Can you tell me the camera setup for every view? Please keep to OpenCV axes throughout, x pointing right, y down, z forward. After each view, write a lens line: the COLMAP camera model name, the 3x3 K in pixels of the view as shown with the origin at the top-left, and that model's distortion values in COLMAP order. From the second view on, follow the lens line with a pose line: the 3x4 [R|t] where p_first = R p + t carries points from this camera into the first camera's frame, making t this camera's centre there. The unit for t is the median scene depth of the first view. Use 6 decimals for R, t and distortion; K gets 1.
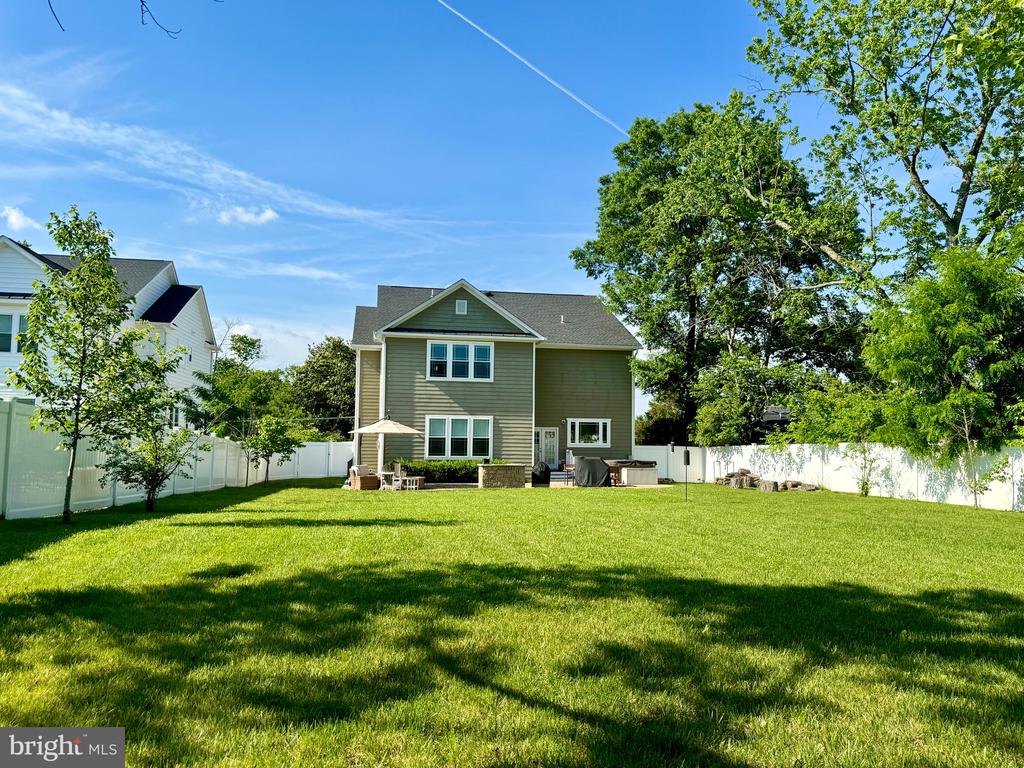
lens RADIAL K [[724.4, 0, 512.0], [0, 724.4, 384.0], [0, 0, 1]] dist [0.121249, -0.156469]
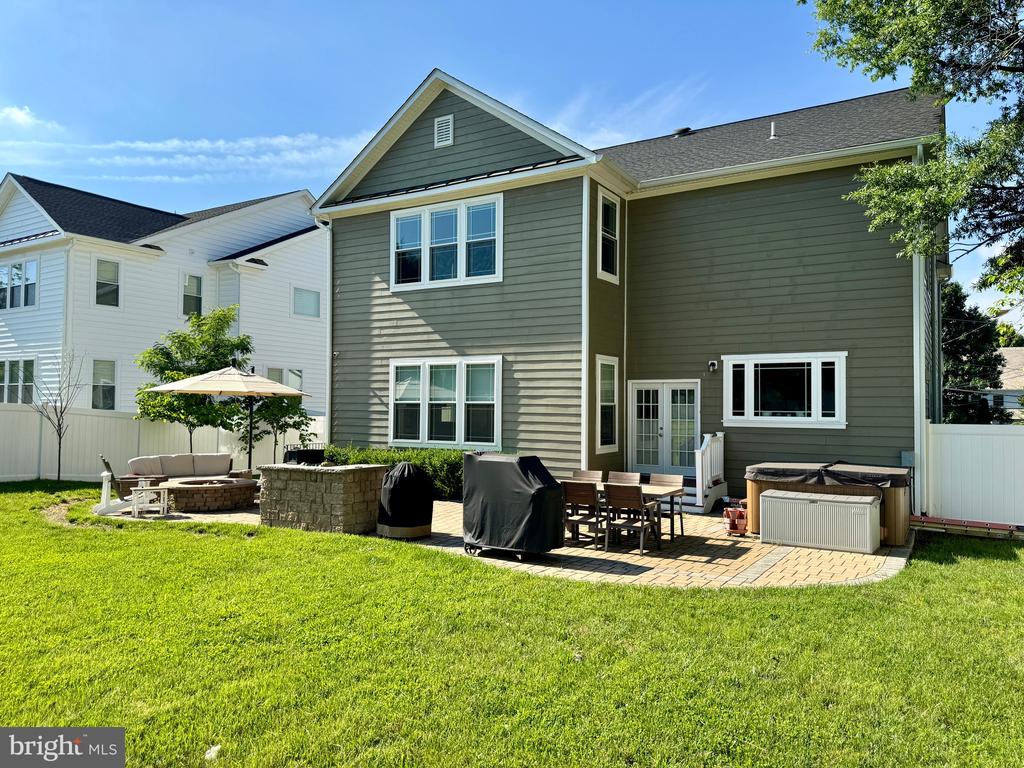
lens RADIAL K [[716.6, 0, 512.0], [0, 716.6, 384.0], [0, 0, 1]] dist [0.132586, -0.192217]
pose [[0.747574, -0.027544, -0.663607, 0.278379], [0.046093, 0.998882, 0.010465, 0.057808], [0.662577, -0.038411, 0.748008, 0.666942]]
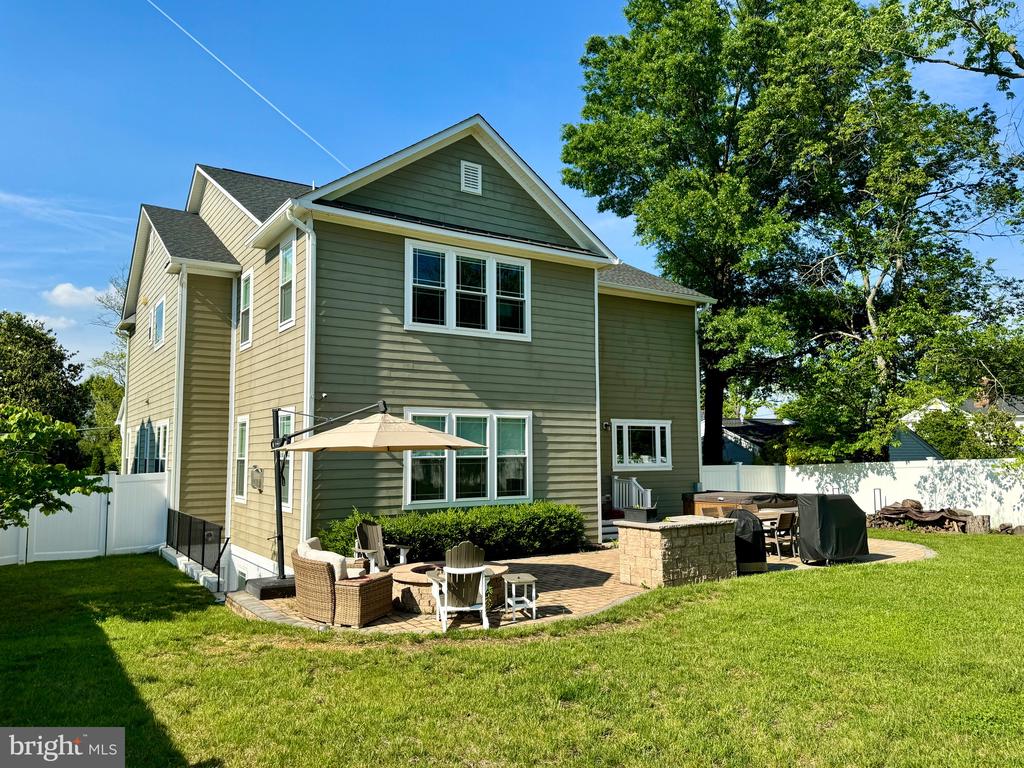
lens RADIAL K [[724.4, 0, 512.0], [0, 724.4, 384.0], [0, 0, 1]] dist [0.121249, -0.156469]
pose [[0.921207, 0.018799, 0.388618, -0.226479], [-0.008874, 0.999587, -0.027319, 0.039349], [-0.388971, 0.021718, 0.920994, 0.561407]]
